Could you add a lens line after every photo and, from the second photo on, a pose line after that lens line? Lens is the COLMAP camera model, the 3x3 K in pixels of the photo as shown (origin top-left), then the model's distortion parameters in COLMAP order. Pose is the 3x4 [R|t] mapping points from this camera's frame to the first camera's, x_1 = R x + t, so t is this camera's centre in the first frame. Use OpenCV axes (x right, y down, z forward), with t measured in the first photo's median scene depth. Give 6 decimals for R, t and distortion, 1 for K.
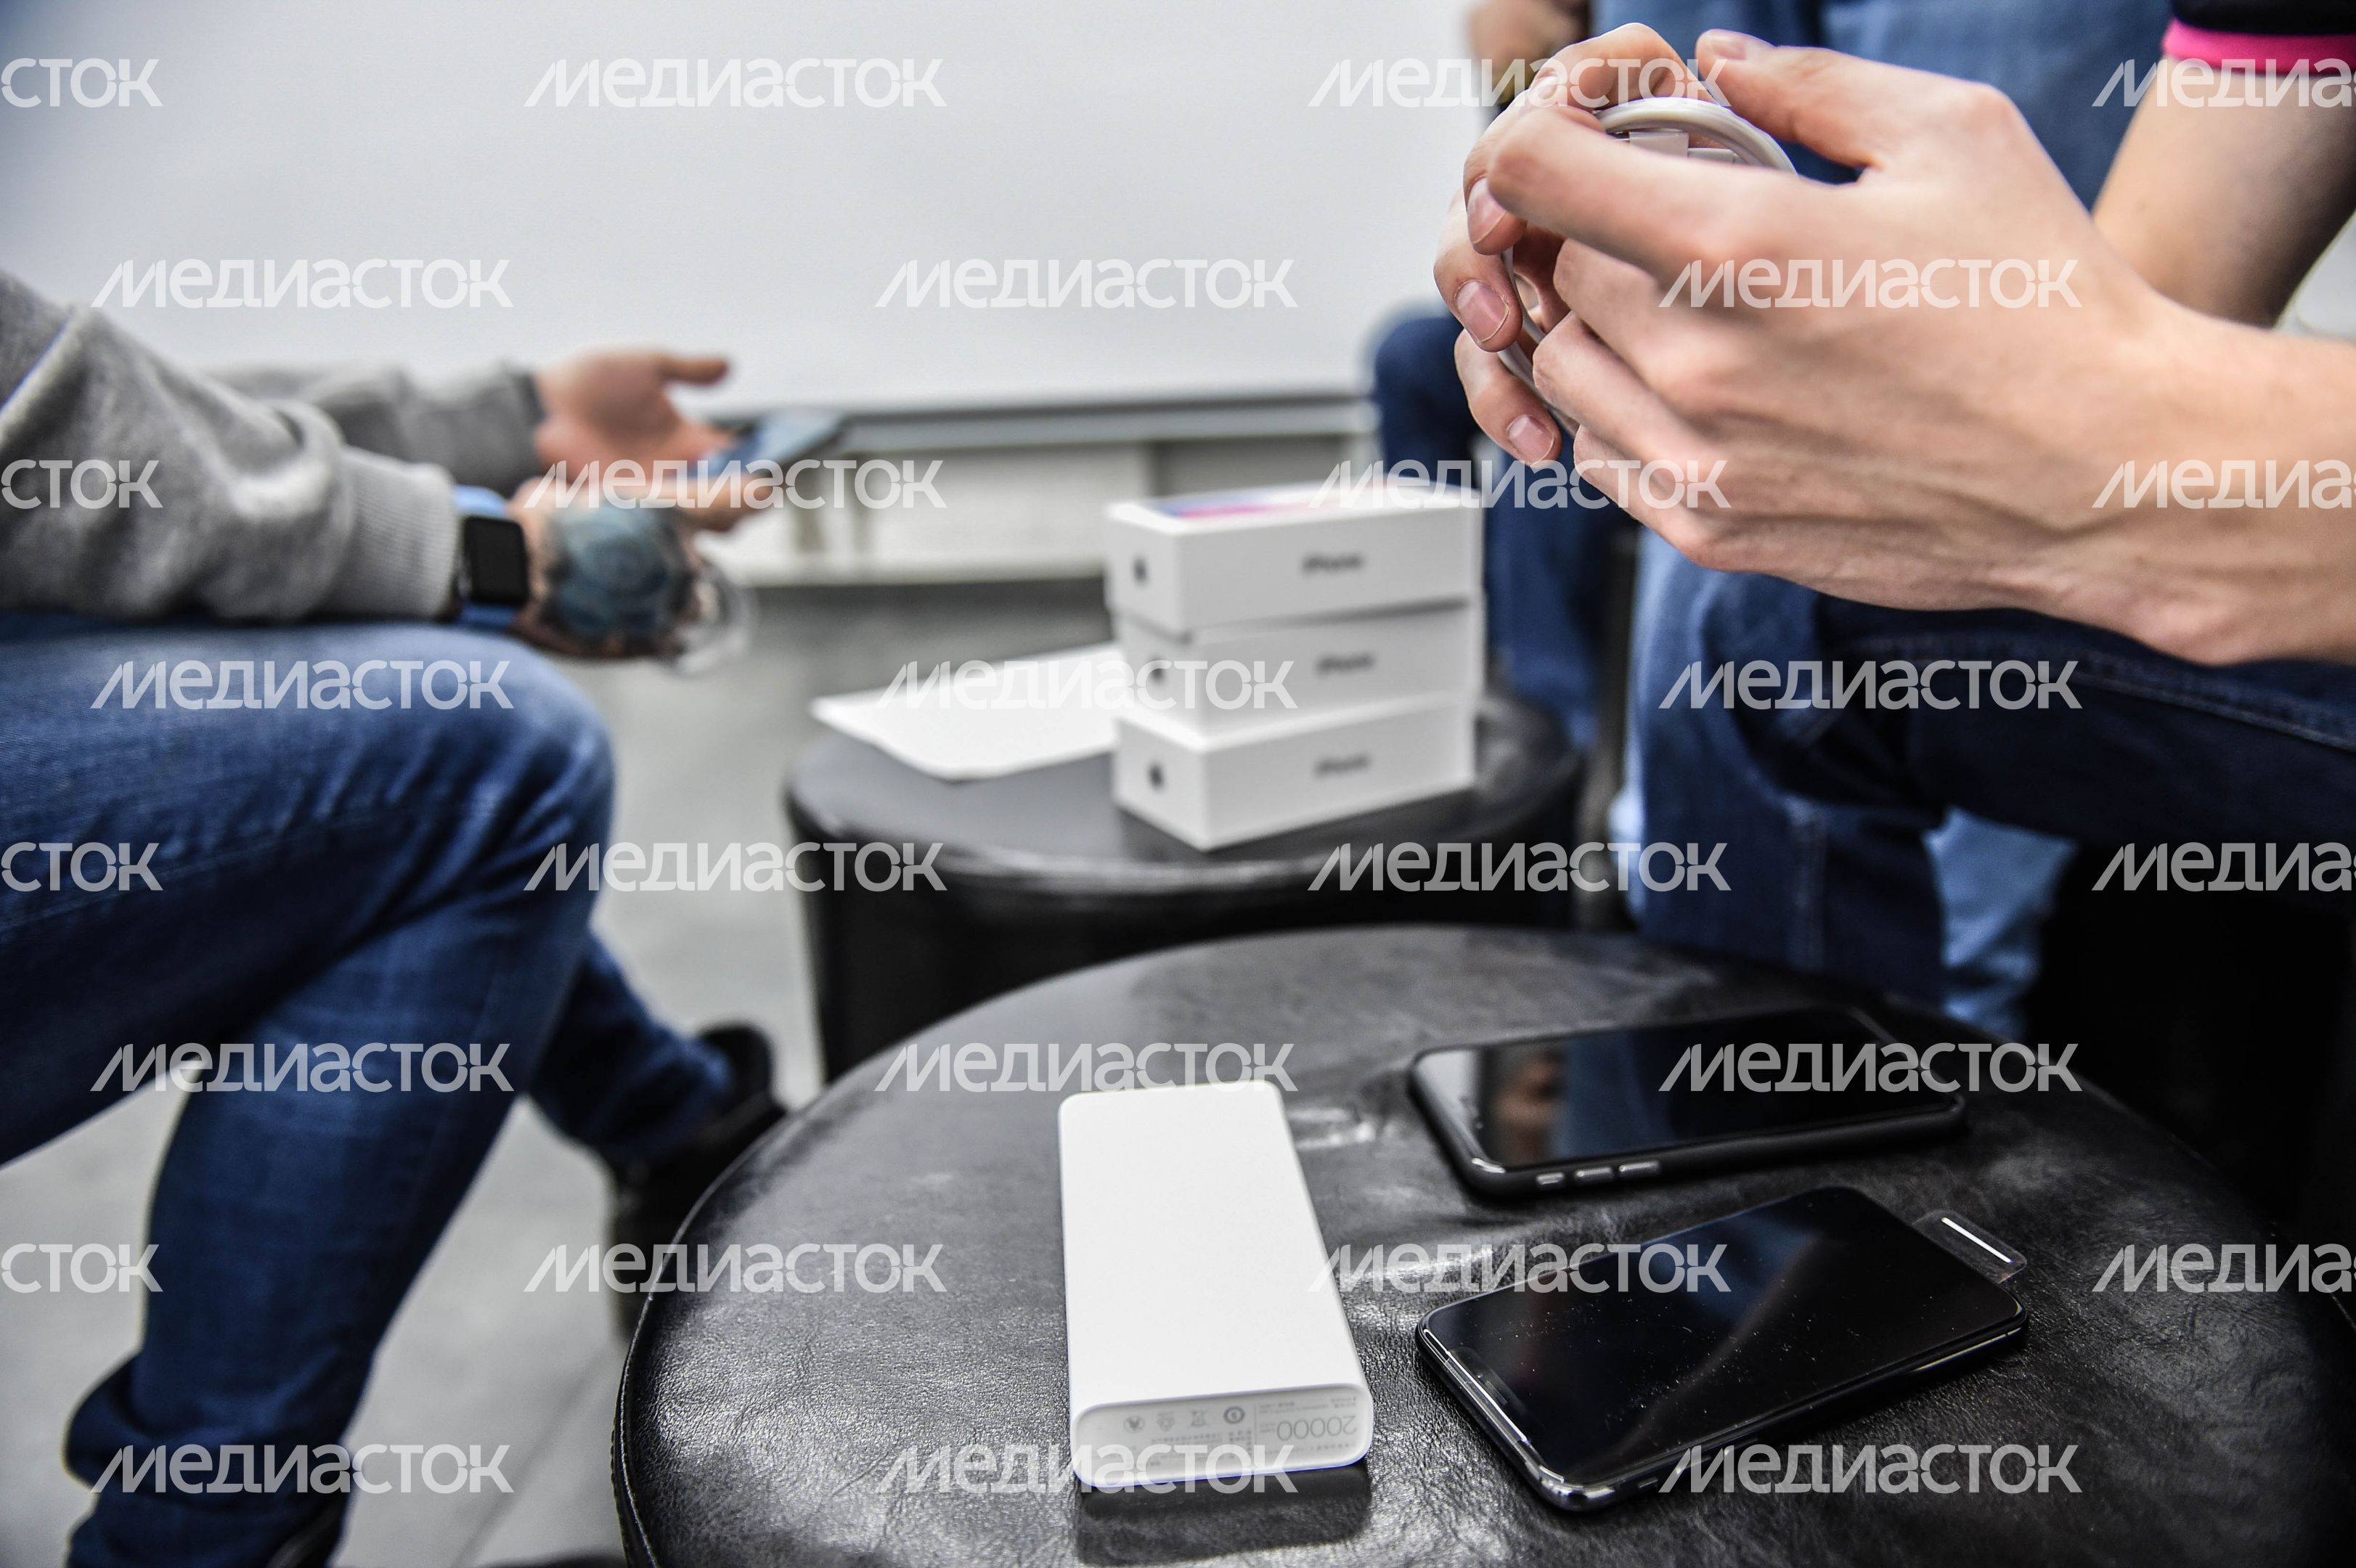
lens RADIAL K [[1632.2, 0, 1178.0], [0, 1632.2, 784.0], [0, 0, 1]] dist [0.000169, -0.000015]
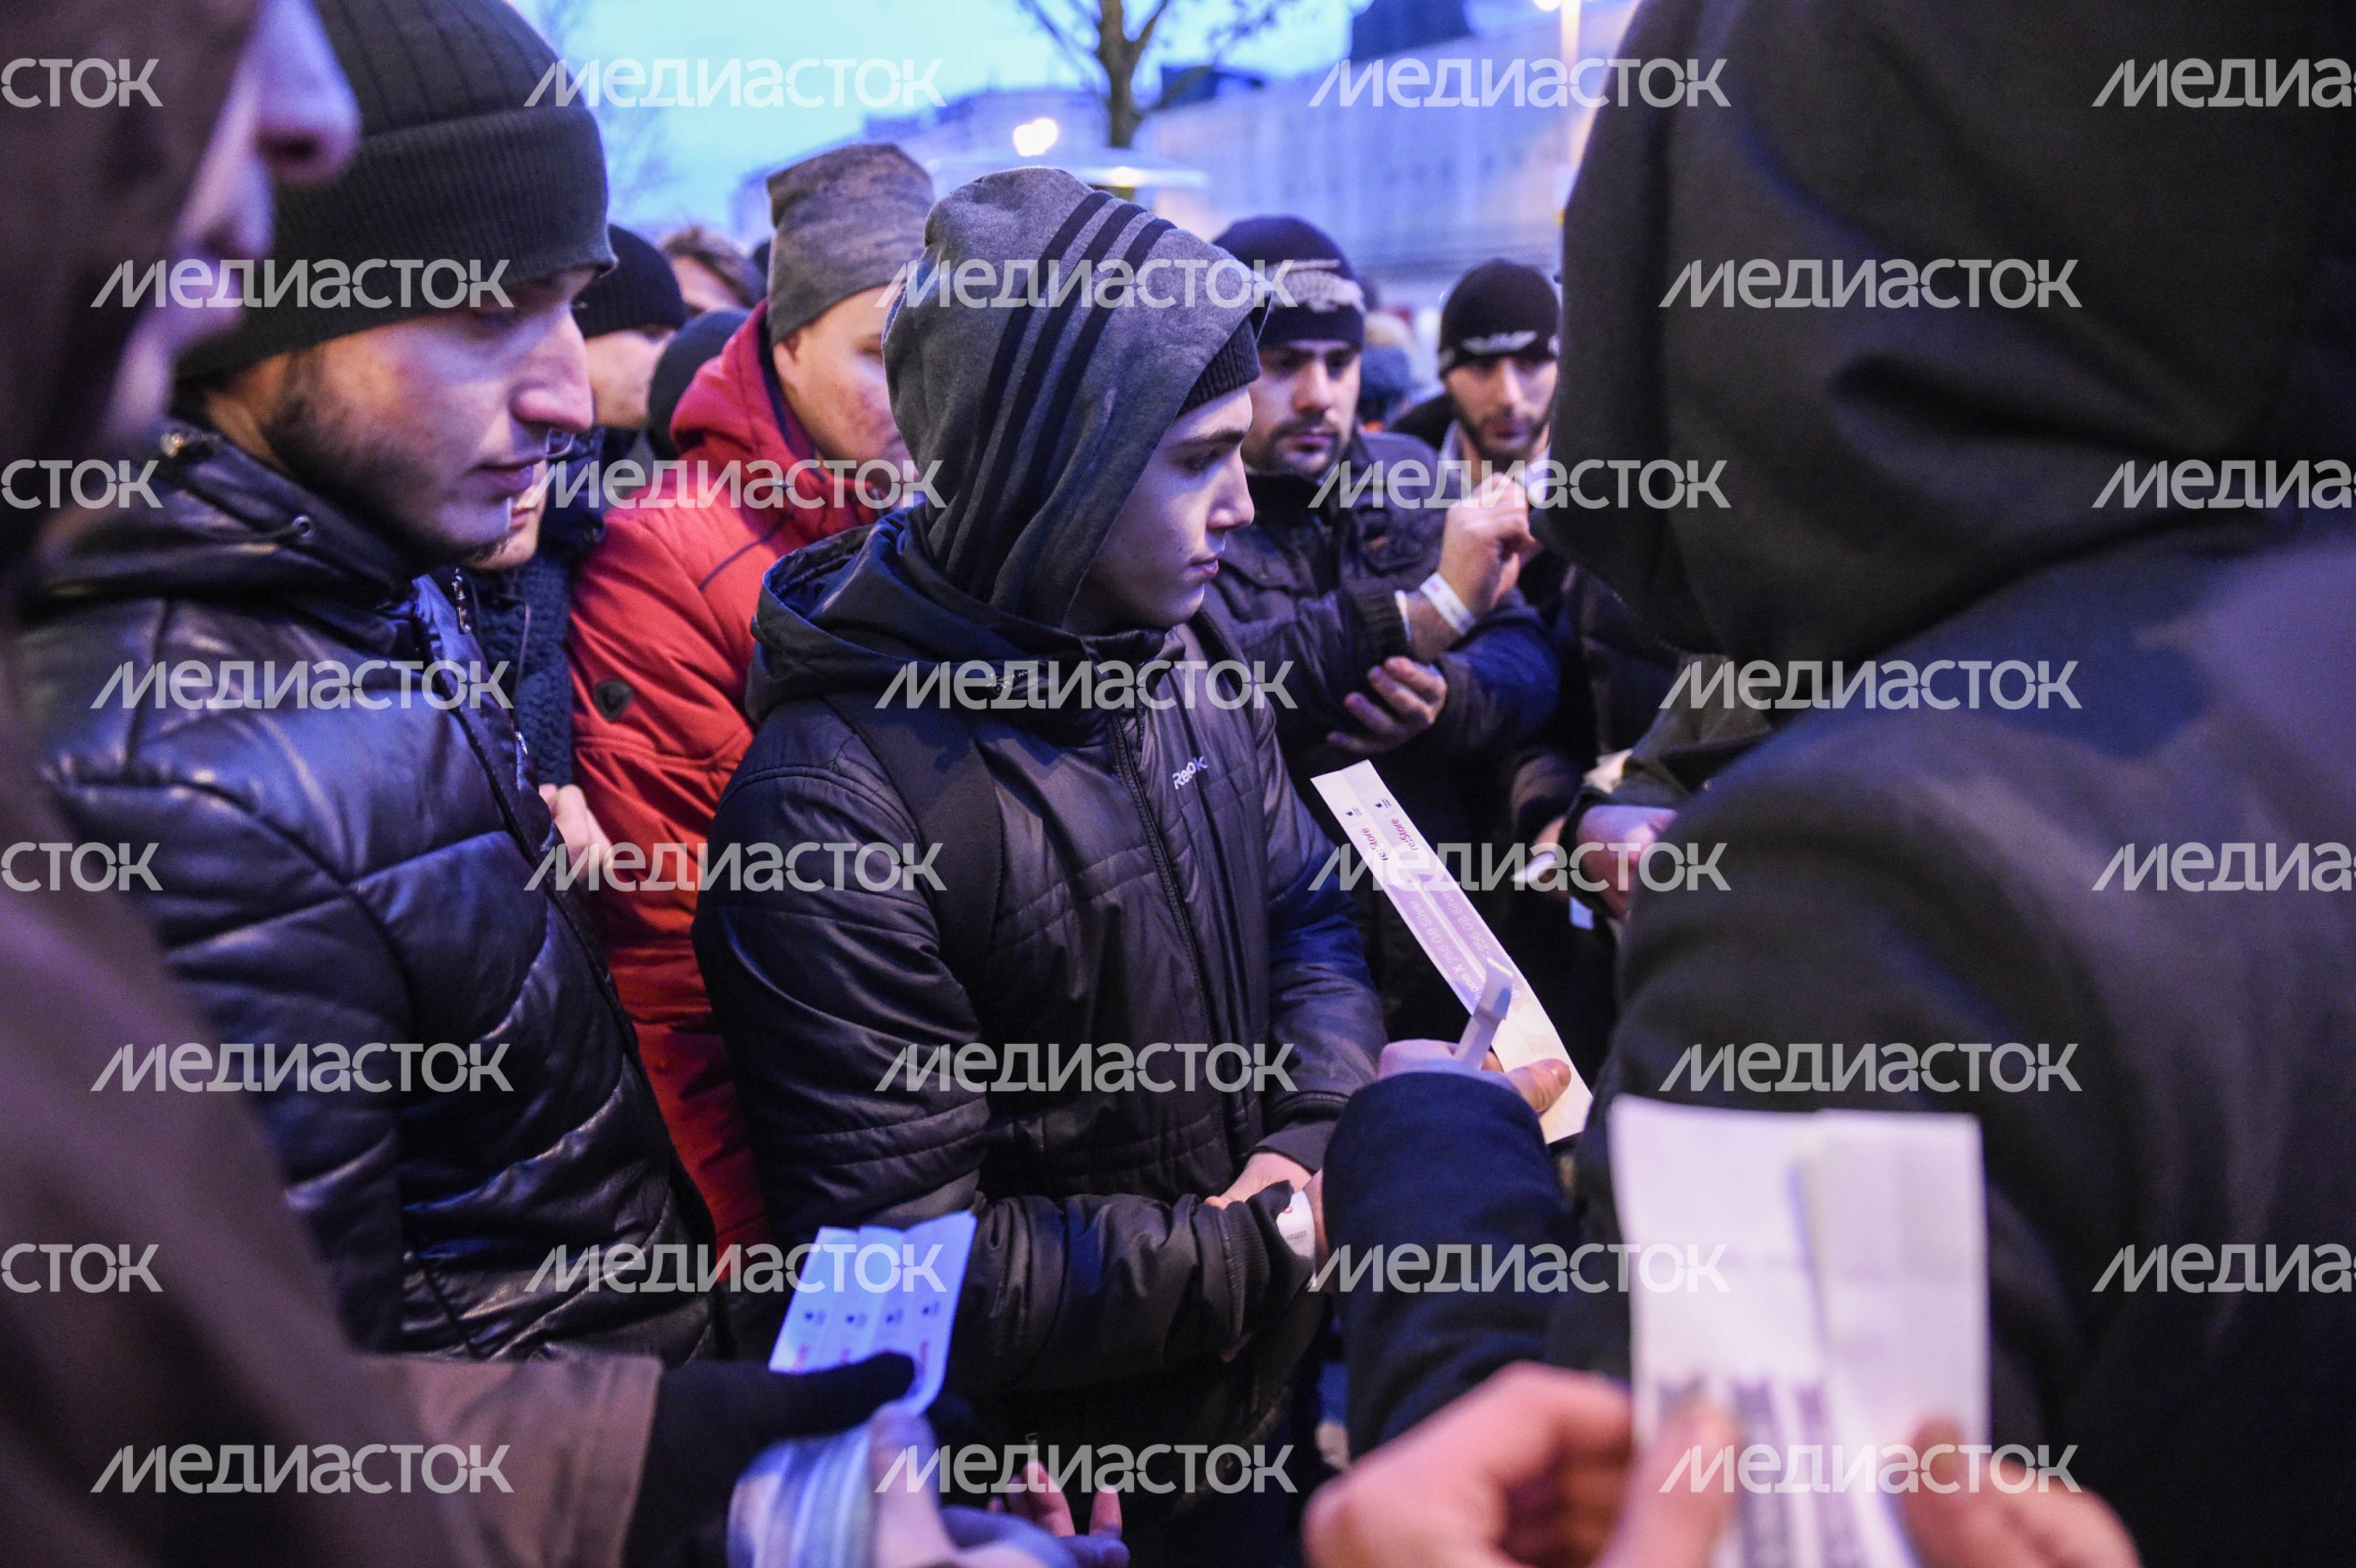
lens RADIAL K [[1632.2, 0, 1178.0], [0, 1632.2, 784.0], [0, 0, 1]] dist [0.000169, -0.000015]
pose [[1.000000, -0.000463, -0.000050, -0.000242], [0.000463, 1.000000, -0.000541, 0.480737], [0.000050, 0.000541, 1.000000, 0.000057]]
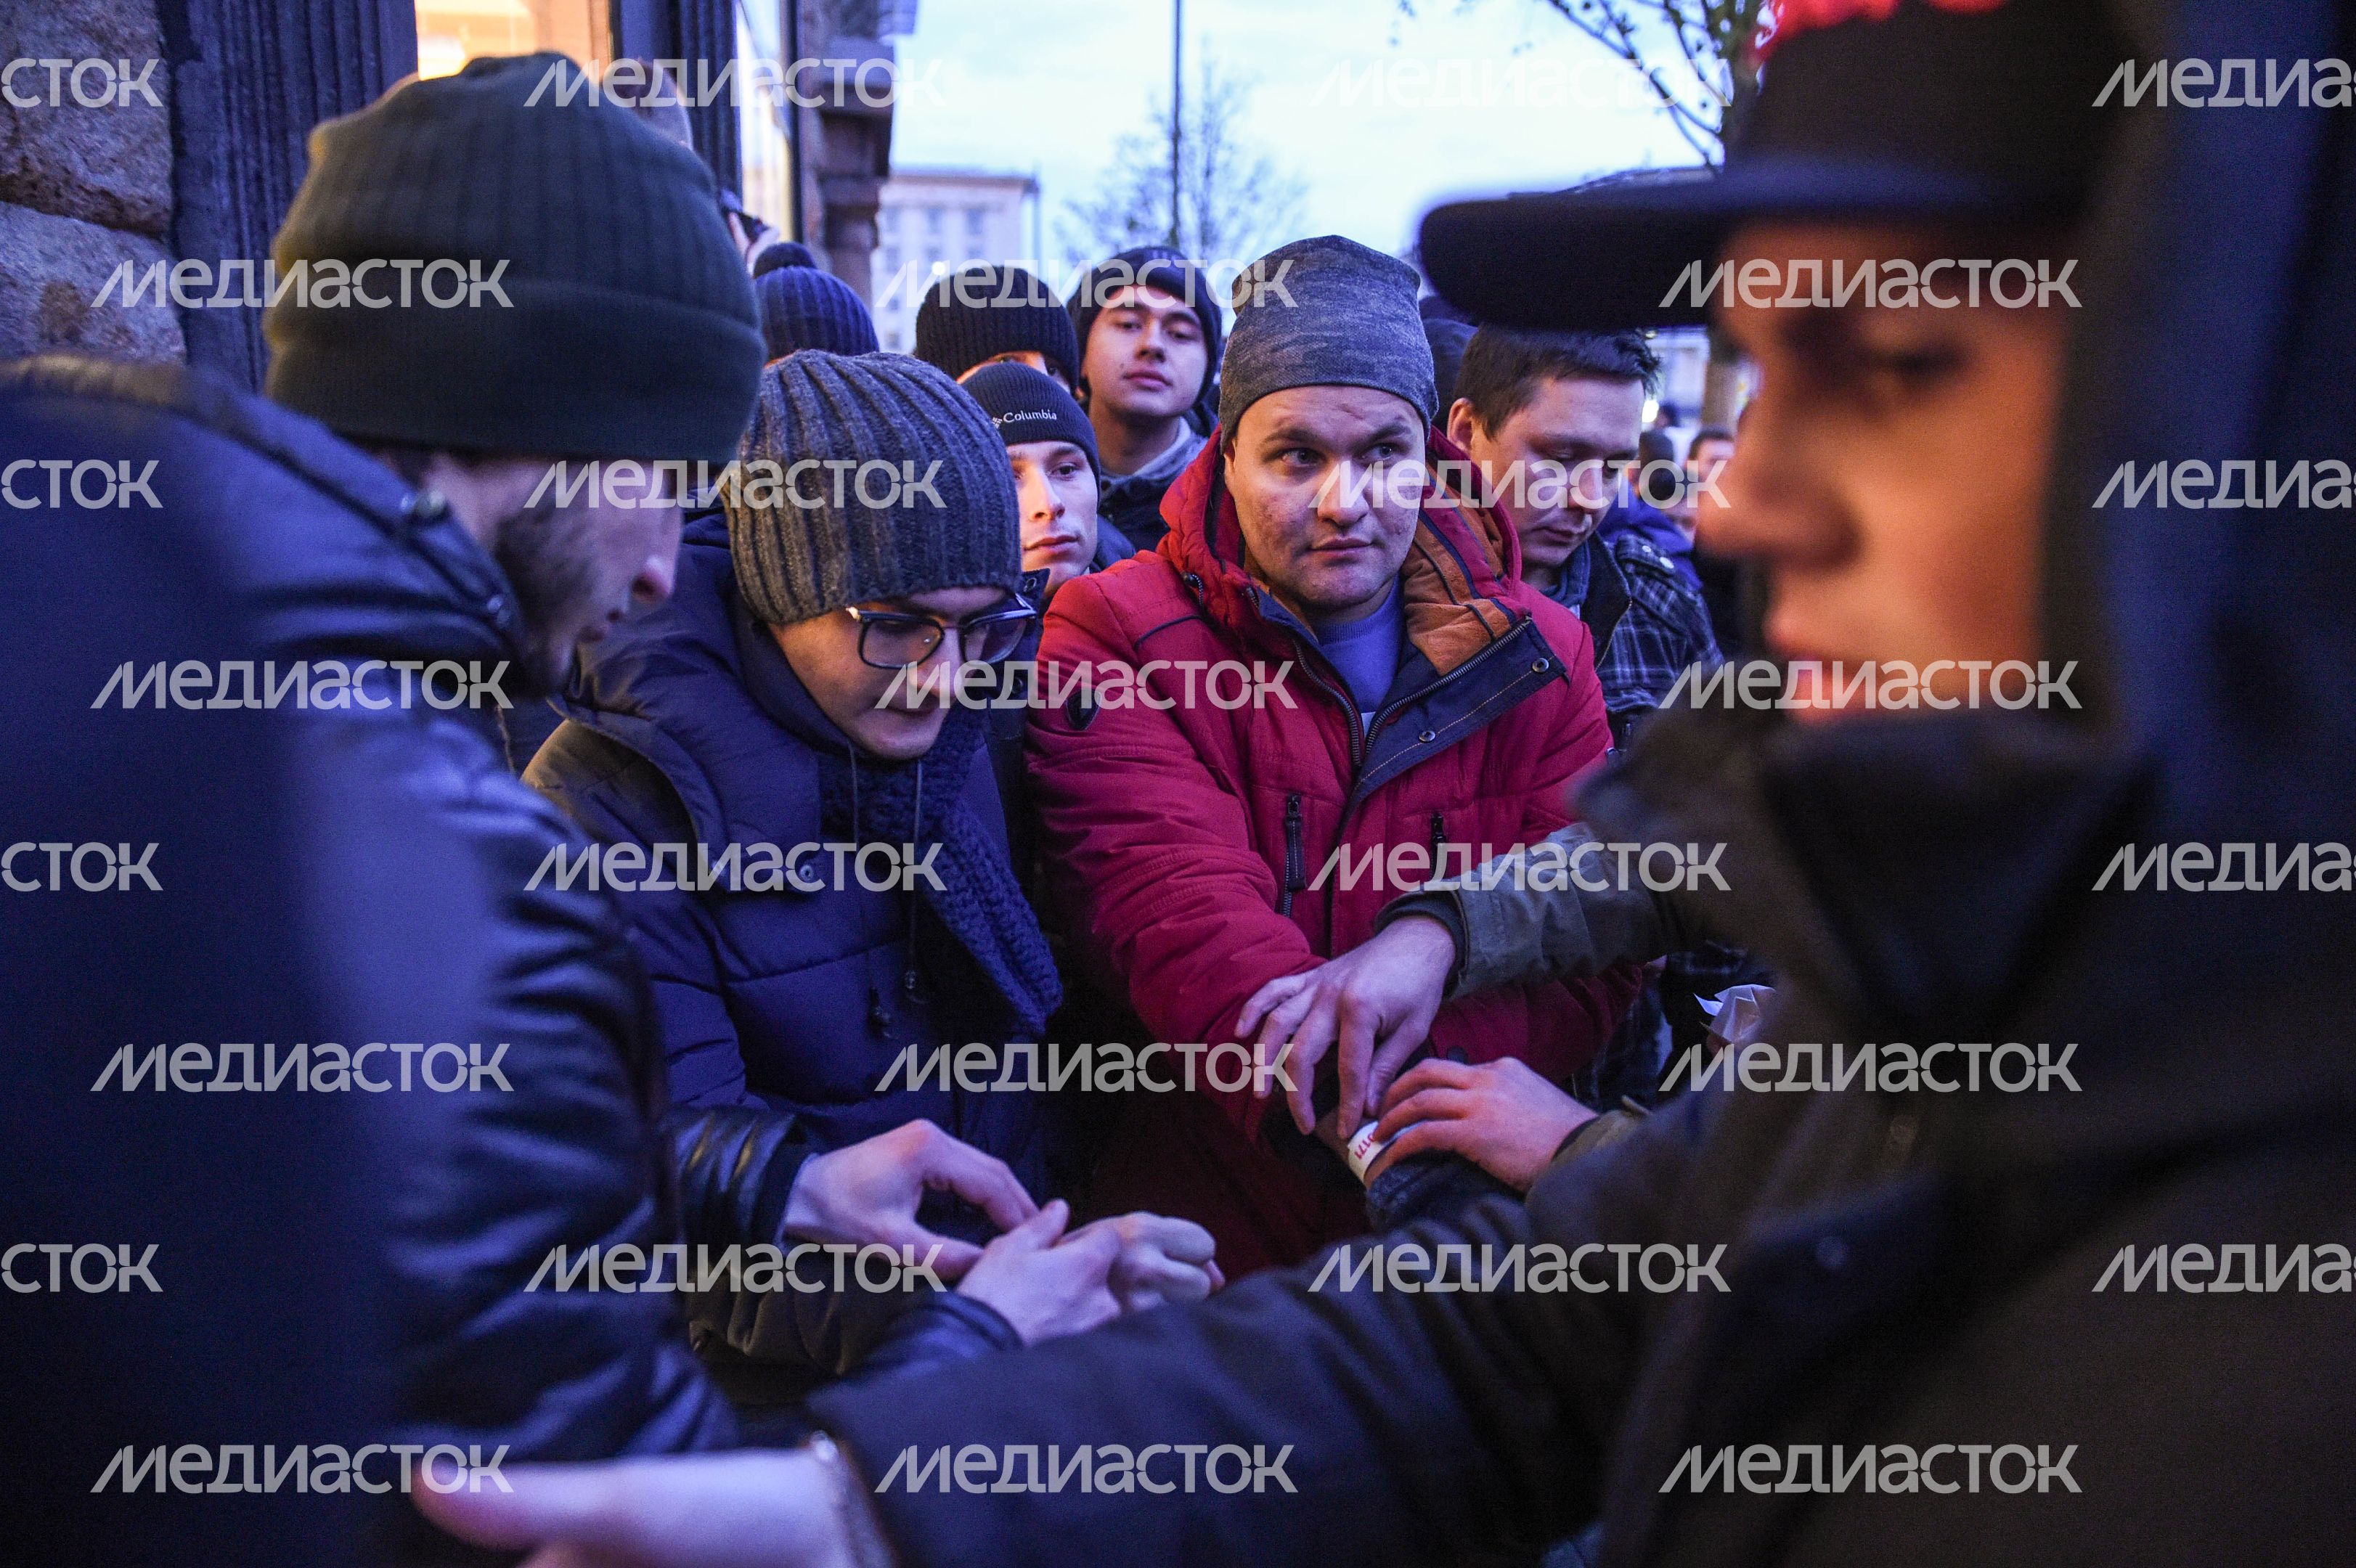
lens RADIAL K [[1632.2, 0, 1178.0], [0, 1632.2, 784.0], [0, 0, 1]] dist [0.000169, -0.000015]
pose [[1.000000, -0.000419, -0.000028, 0.000055], [0.000419, 1.000000, -0.000146, -0.245996], [0.000028, 0.000146, 1.000000, -0.000231]]
